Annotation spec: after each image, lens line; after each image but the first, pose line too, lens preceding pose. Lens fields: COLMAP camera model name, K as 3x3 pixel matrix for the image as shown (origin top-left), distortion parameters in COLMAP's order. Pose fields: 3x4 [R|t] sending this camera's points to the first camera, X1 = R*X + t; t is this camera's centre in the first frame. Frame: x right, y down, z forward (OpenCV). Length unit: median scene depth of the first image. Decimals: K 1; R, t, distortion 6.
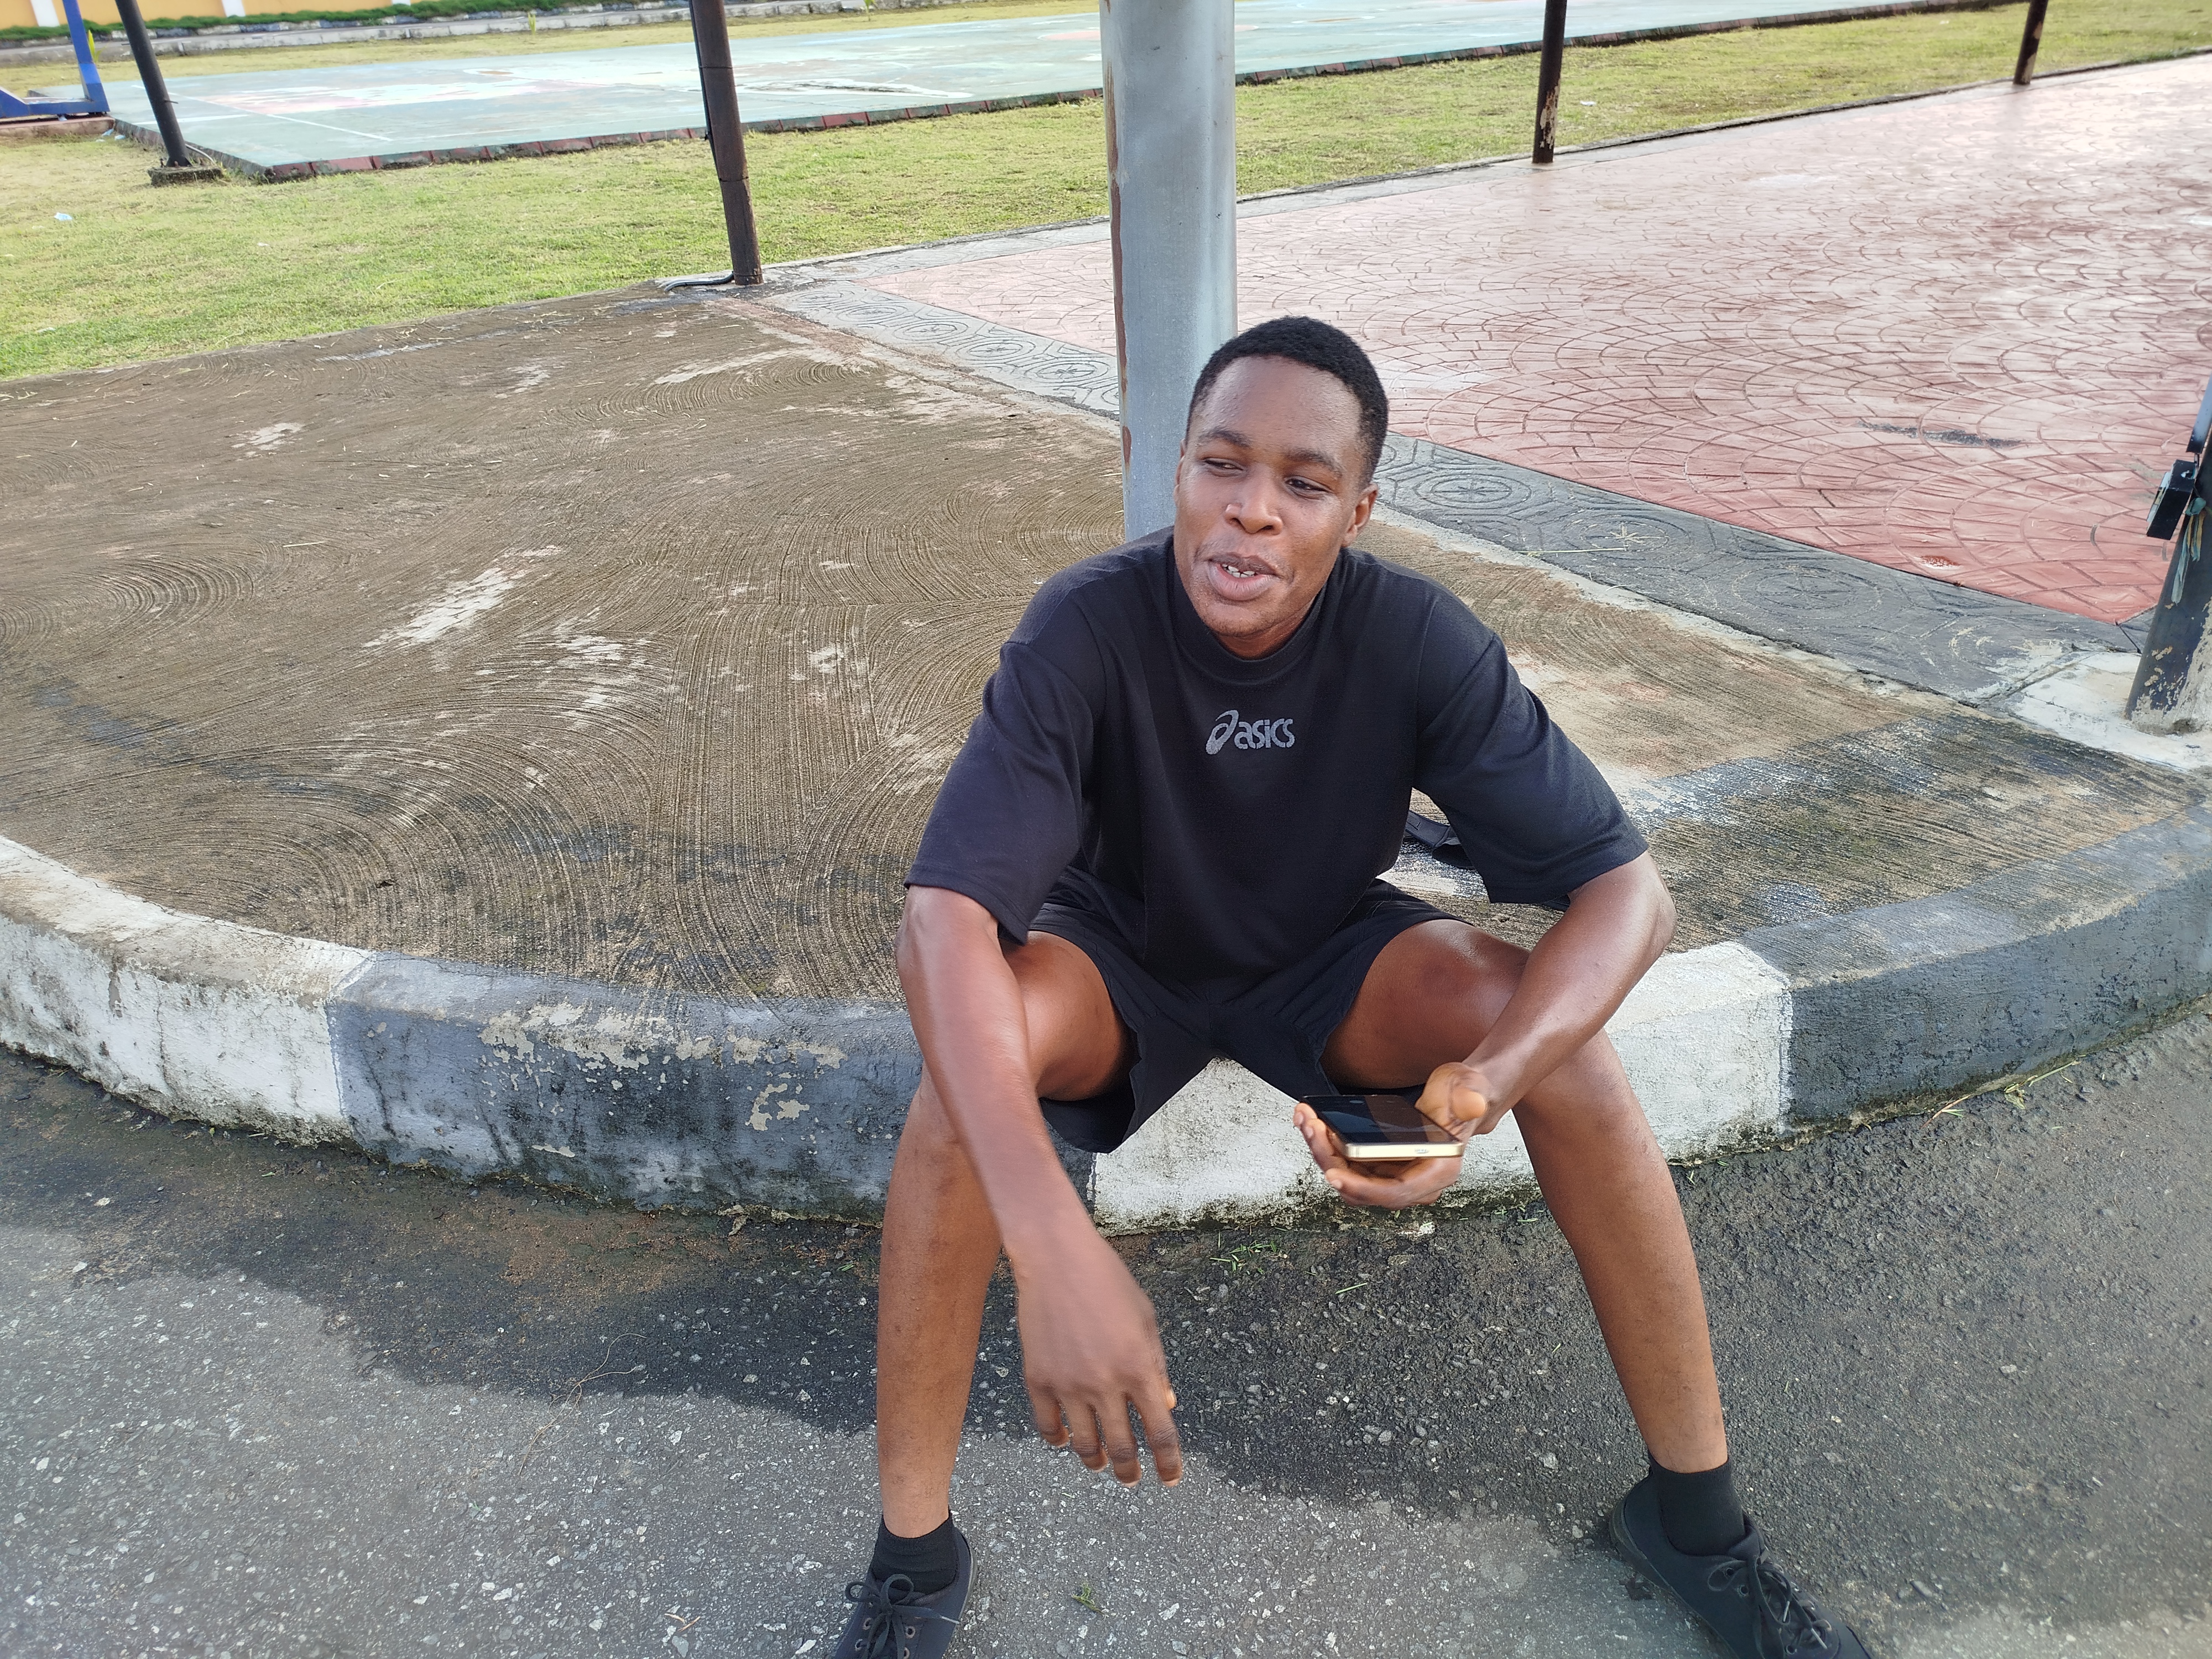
lens RADIAL K [[1537.6, 0, 1106.0], [0, 1537.6, 829.5], [0, 0, 1]] dist [0.006090, 0.001584]
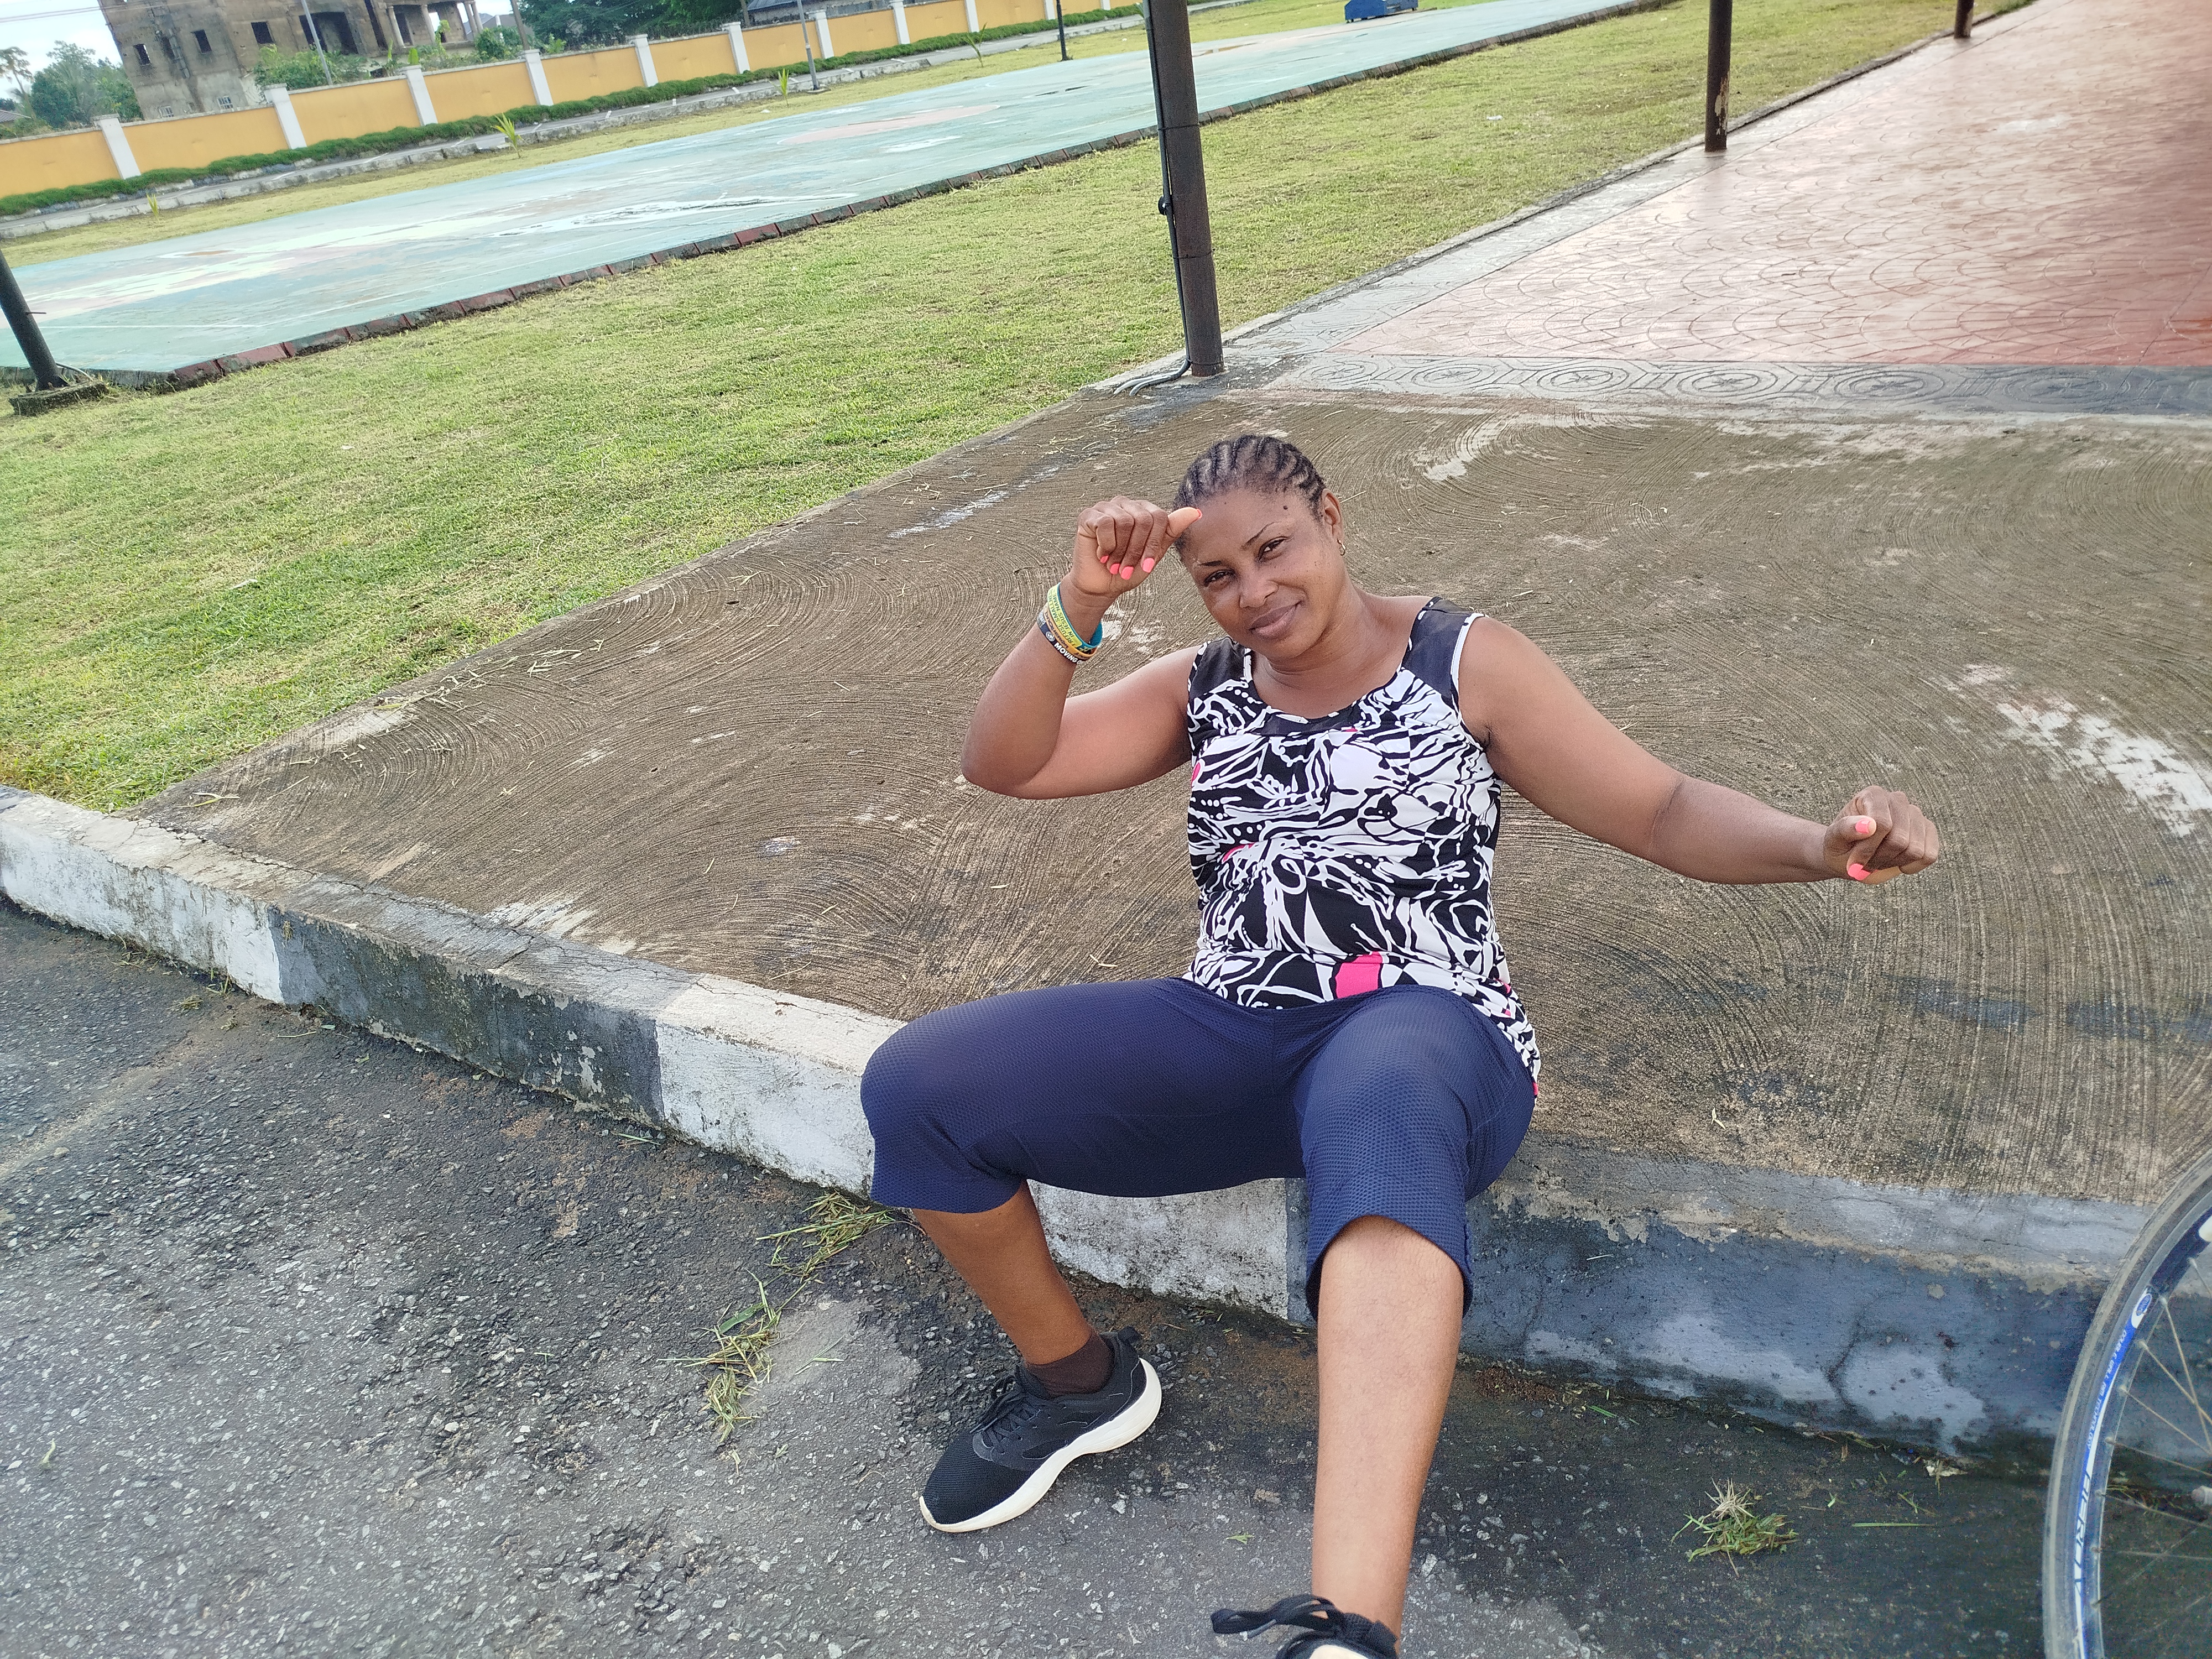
lens RADIAL K [[1537.6, 0, 1106.0], [0, 1537.6, 829.5], [0, 0, 1]] dist [0.006090, 0.001584]
pose [[0.958253, -0.210818, 0.193148, -0.268419], [0.220033, 0.975110, -0.027319, -0.051851], [-0.182581, 0.068677, 0.980789, 0.101147]]
